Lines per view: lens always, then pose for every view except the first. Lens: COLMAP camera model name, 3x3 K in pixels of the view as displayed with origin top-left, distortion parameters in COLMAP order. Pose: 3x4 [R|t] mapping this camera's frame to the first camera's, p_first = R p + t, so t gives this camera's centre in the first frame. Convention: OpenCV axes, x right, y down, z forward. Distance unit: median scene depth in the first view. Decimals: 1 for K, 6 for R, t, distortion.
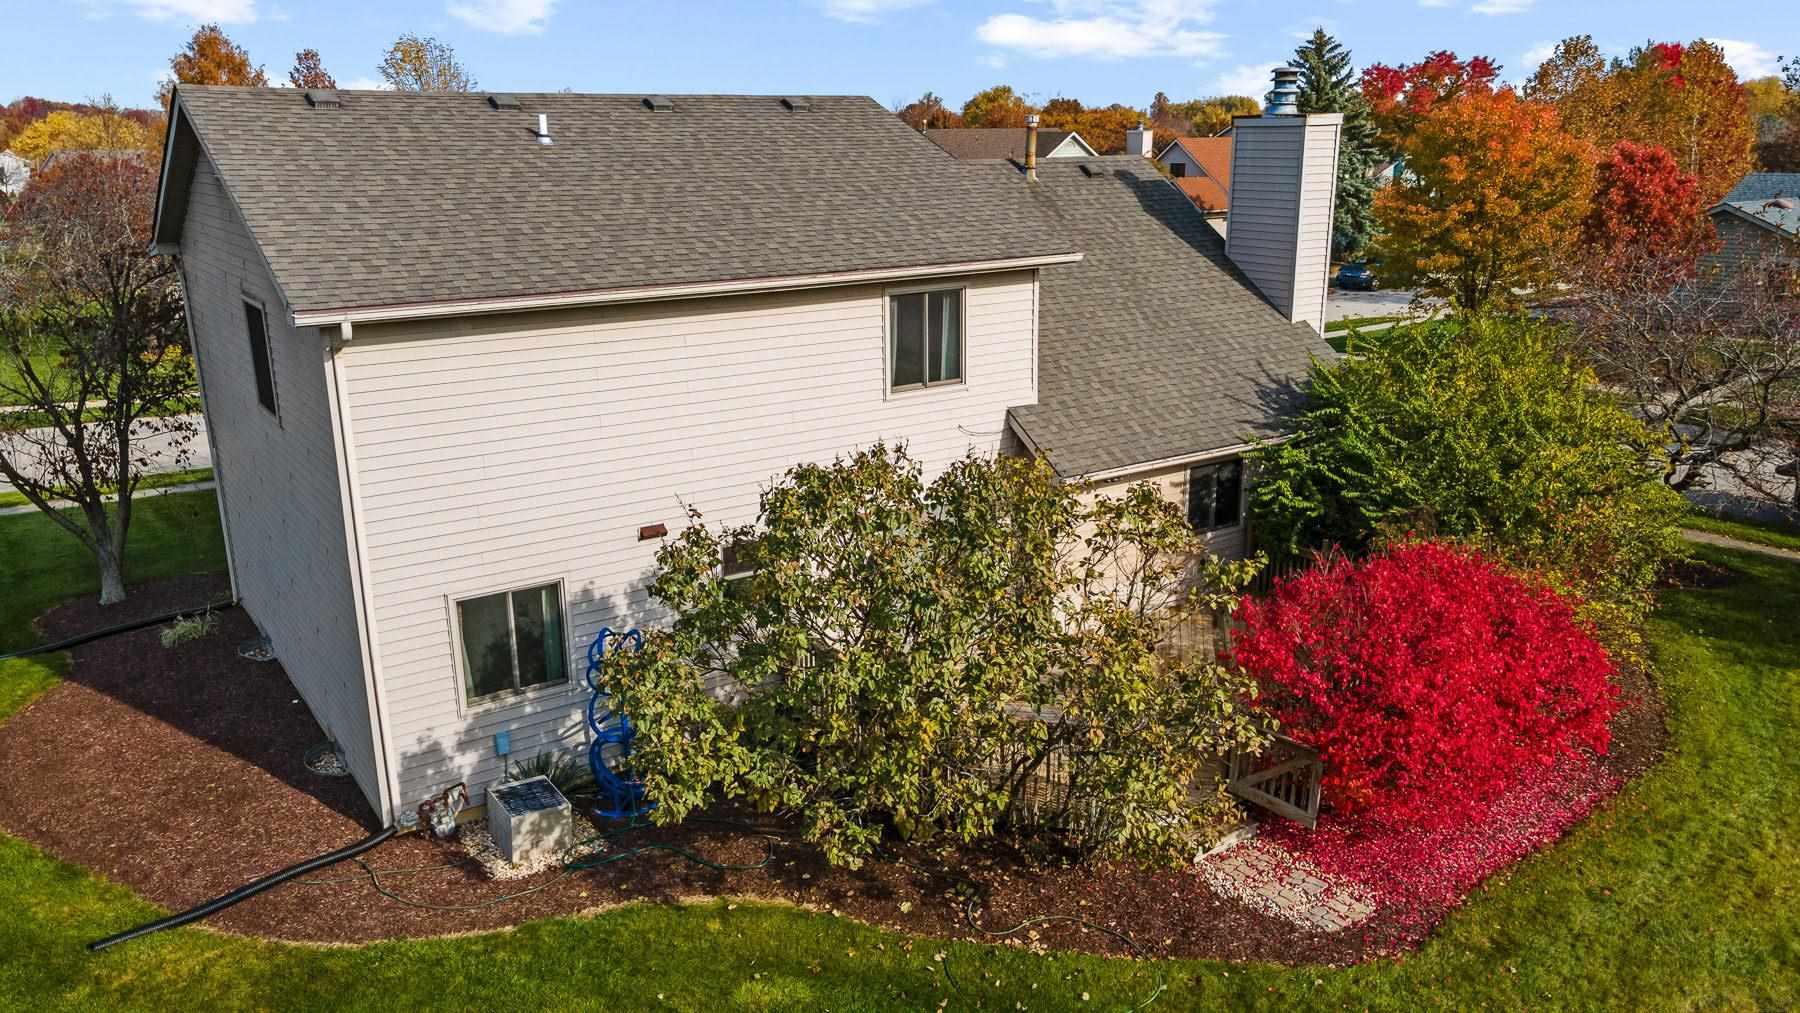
lens RADIAL K [[1307.7, 0, 900.0], [0, 1307.7, 506.5], [0, 0, 1]] dist [0.036563, 0.002107]
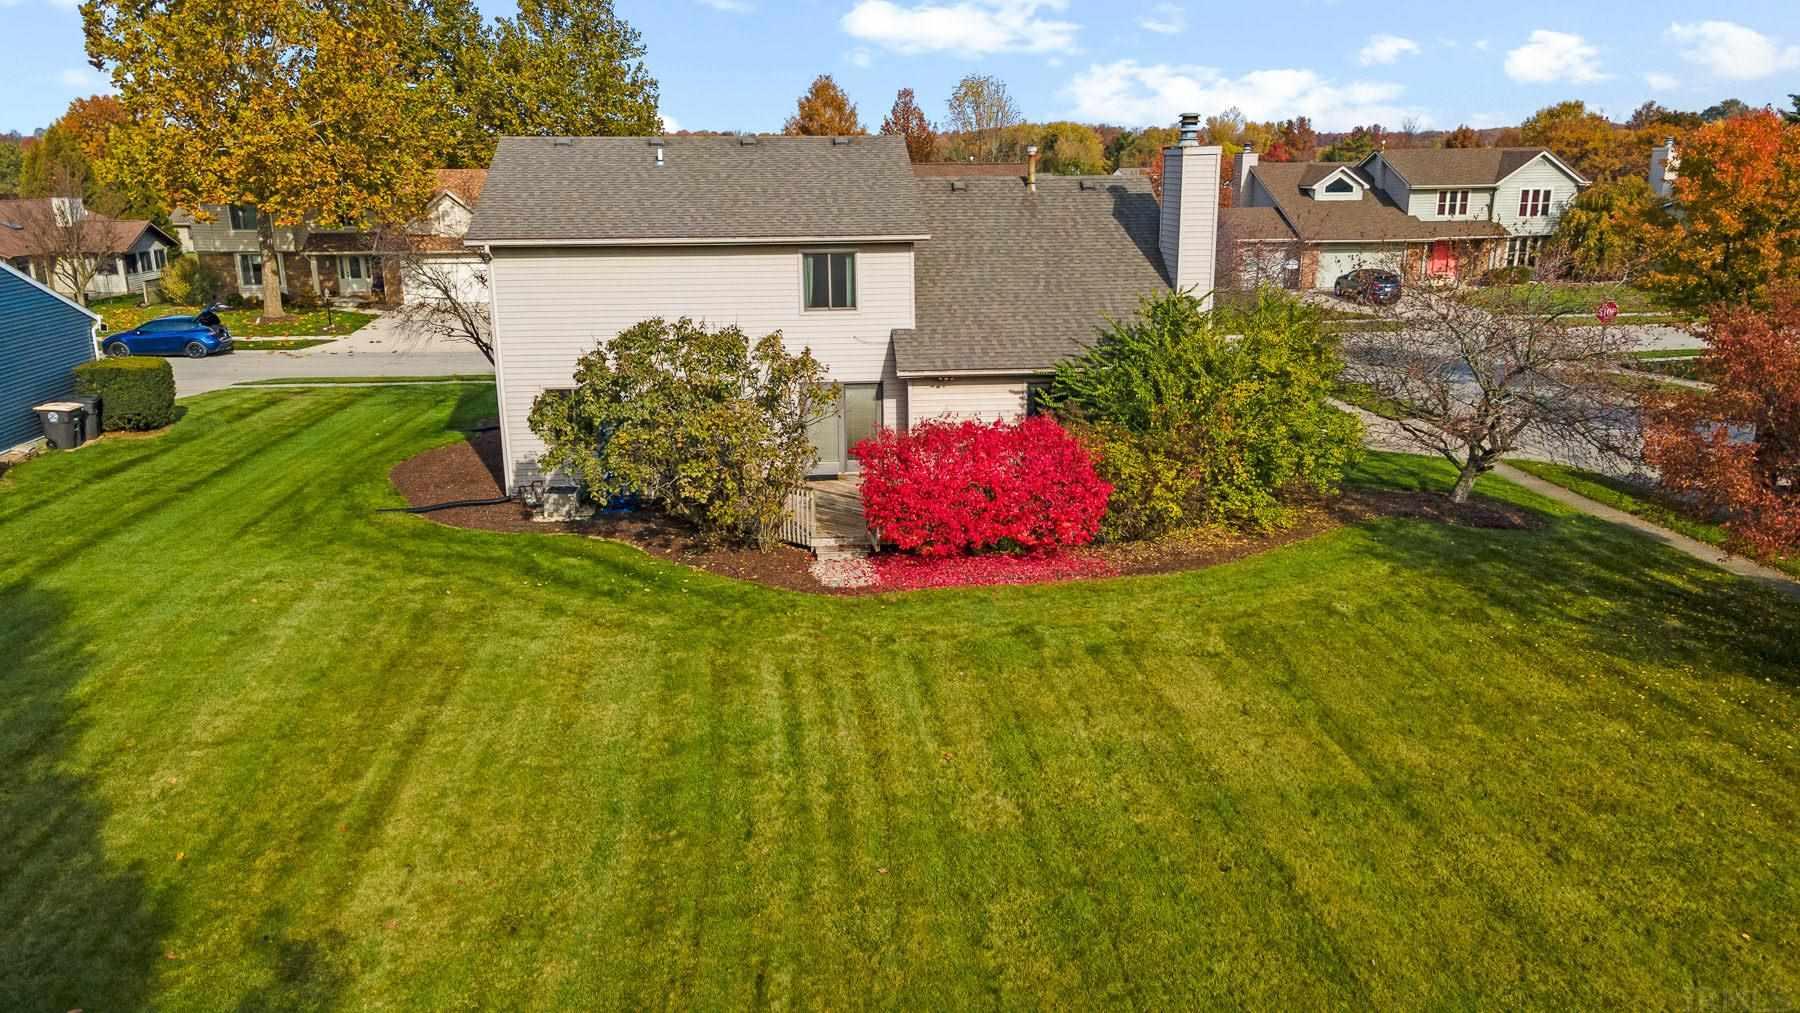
lens RADIAL K [[1307.7, 0, 900.0], [0, 1307.7, 506.5], [0, 0, 1]] dist [0.036563, 0.002107]
pose [[0.878987, 0.125332, -0.460081, 0.915129], [-0.131268, 0.991161, 0.019216, 0.116662], [0.458422, 0.043503, 0.887669, -0.450452]]
